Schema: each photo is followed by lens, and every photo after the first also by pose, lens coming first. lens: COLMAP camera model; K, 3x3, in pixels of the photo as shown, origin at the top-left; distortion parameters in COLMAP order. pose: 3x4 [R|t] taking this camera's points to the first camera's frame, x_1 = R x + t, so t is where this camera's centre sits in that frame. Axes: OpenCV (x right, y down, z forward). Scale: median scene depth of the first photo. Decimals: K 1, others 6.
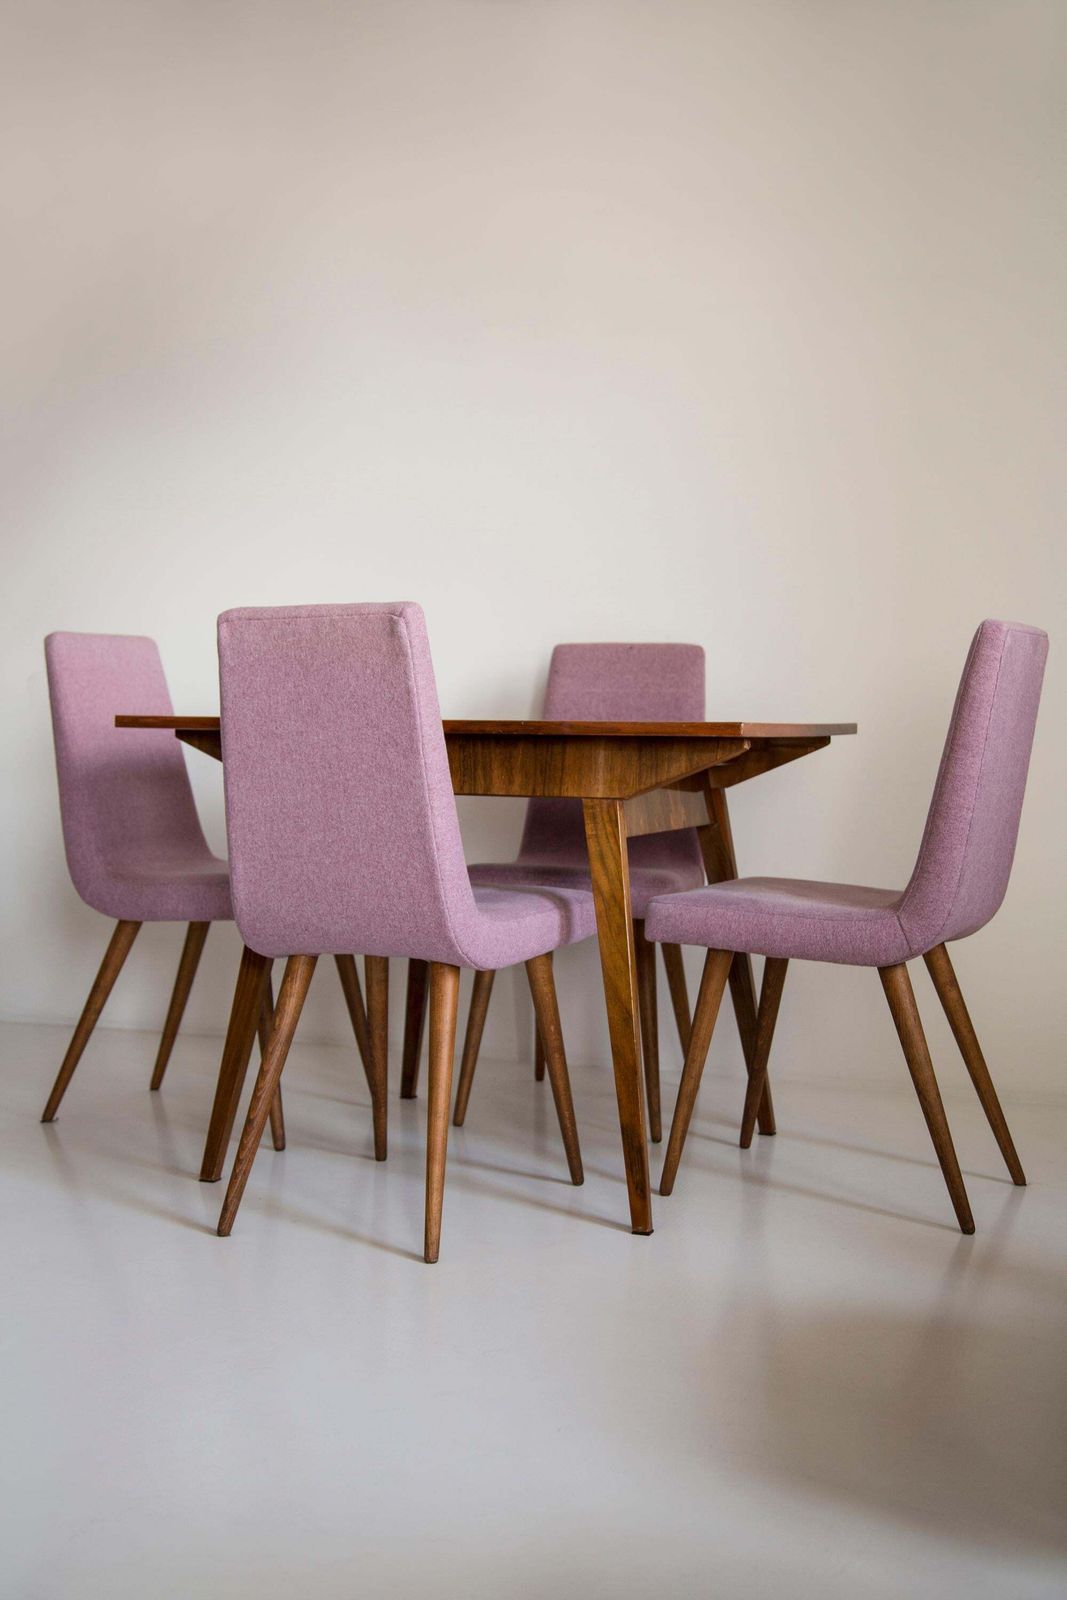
lens RADIAL K [[1847.9, 0, 533.5], [0, 1847.9, 800.0], [0, 0, 1]] dist [0.077024, -0.000260]
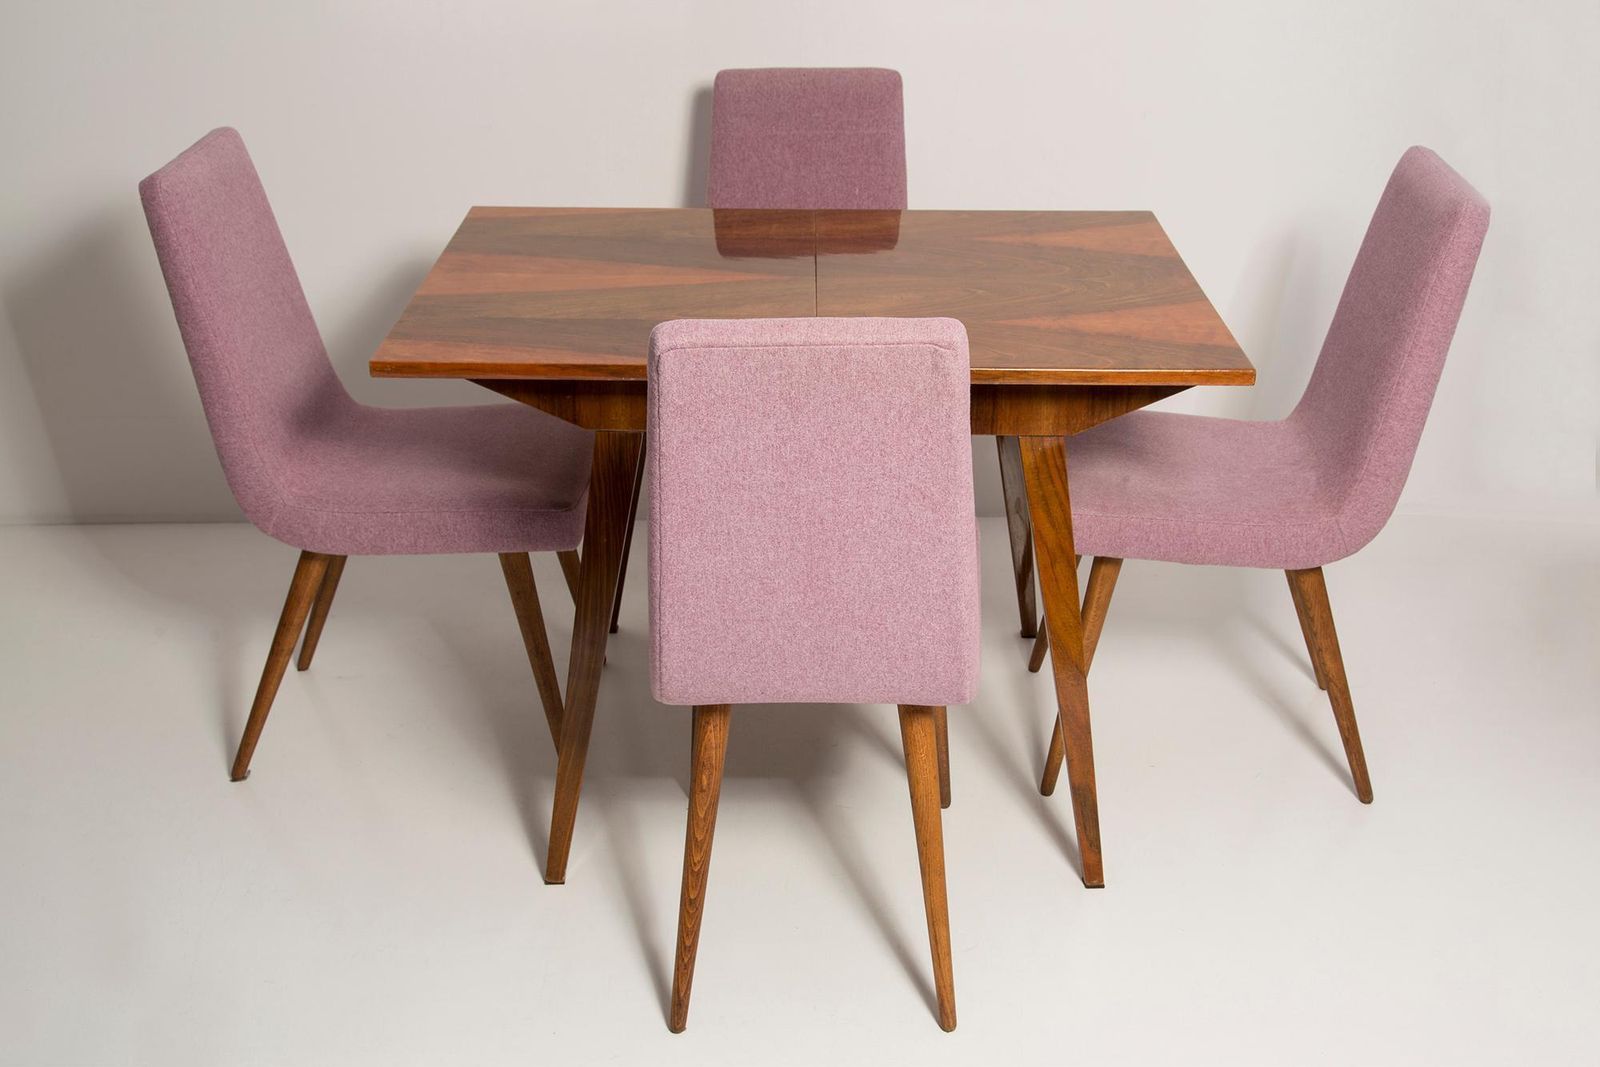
lens RADIAL K [[1836.2, 0, 815.9], [0, 1836.2, 579.3], [0, 0, 1]] dist [-0.036226, 0.007160]
pose [[0.919978, -0.175027, 0.350722, -0.364448], [0.015544, 0.910355, 0.413536, -0.295252], [-0.391661, -0.374993, 0.840227, 0.343793]]
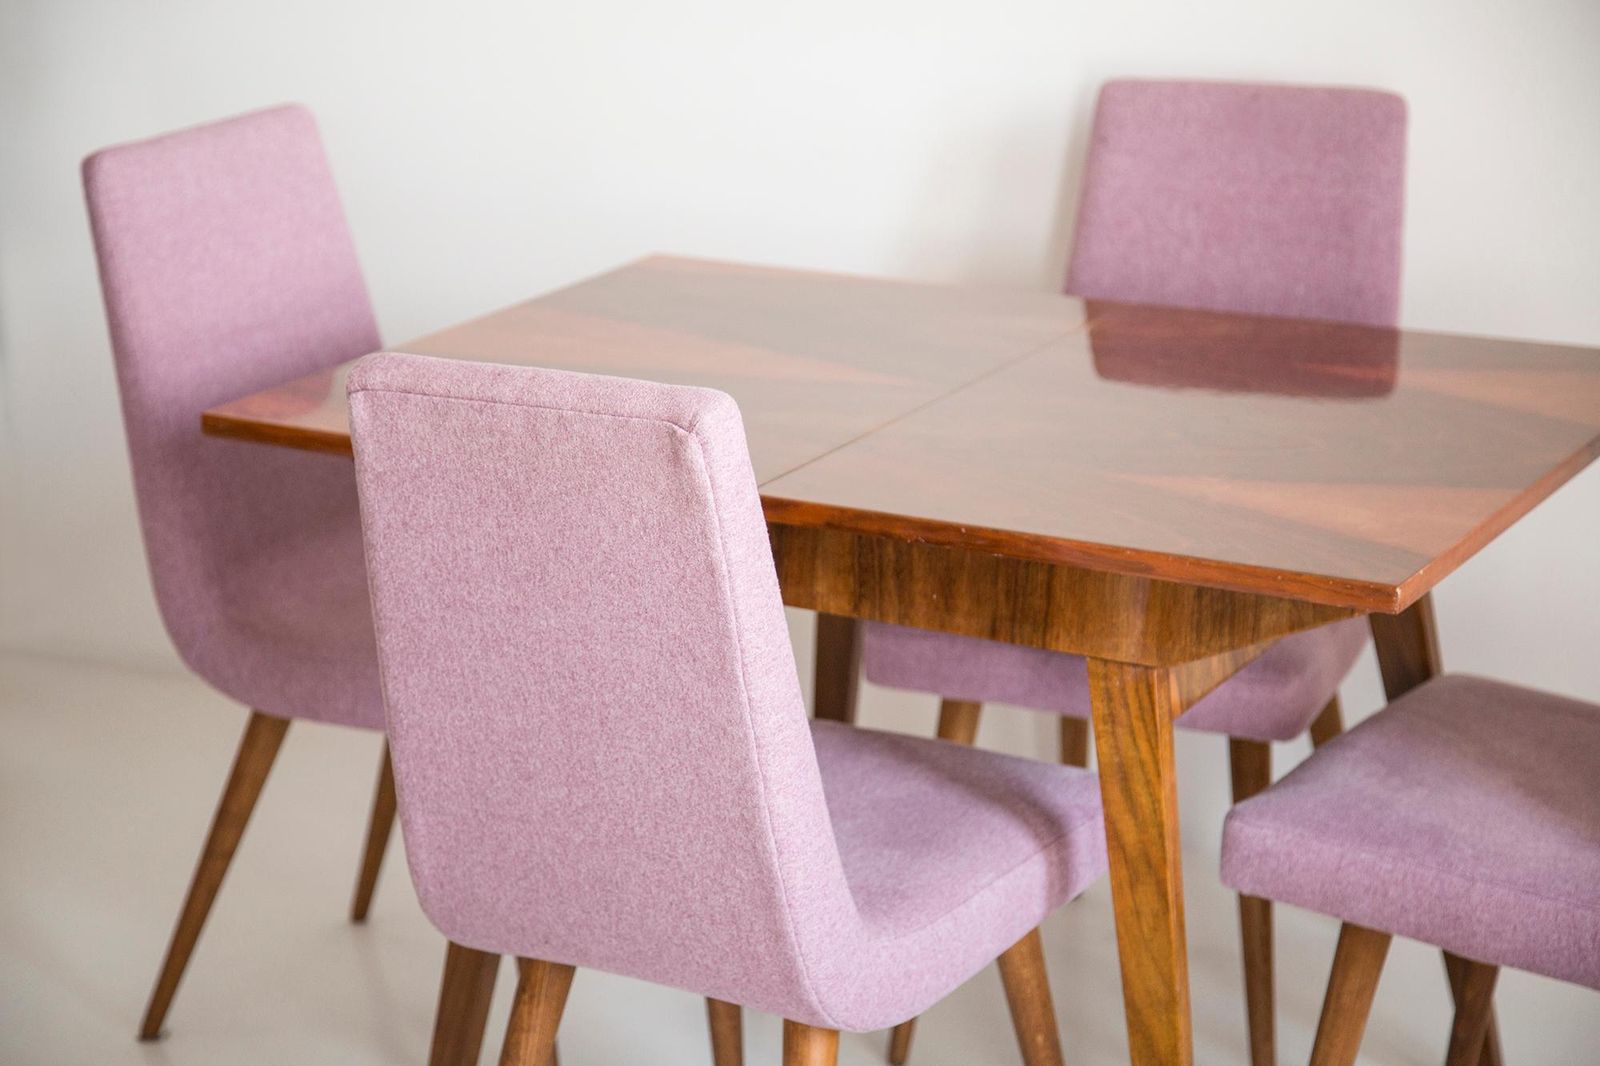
lens RADIAL K [[3389.5, 0, 800.0], [0, 3389.5, 533.0], [0, 0, 1]] dist [0.400325, -0.211254]
pose [[0.992036, 0.012135, -0.125370, 0.067566], [0.019717, 0.968117, 0.249721, -0.278927], [0.124403, -0.250204, 0.960168, 0.106599]]
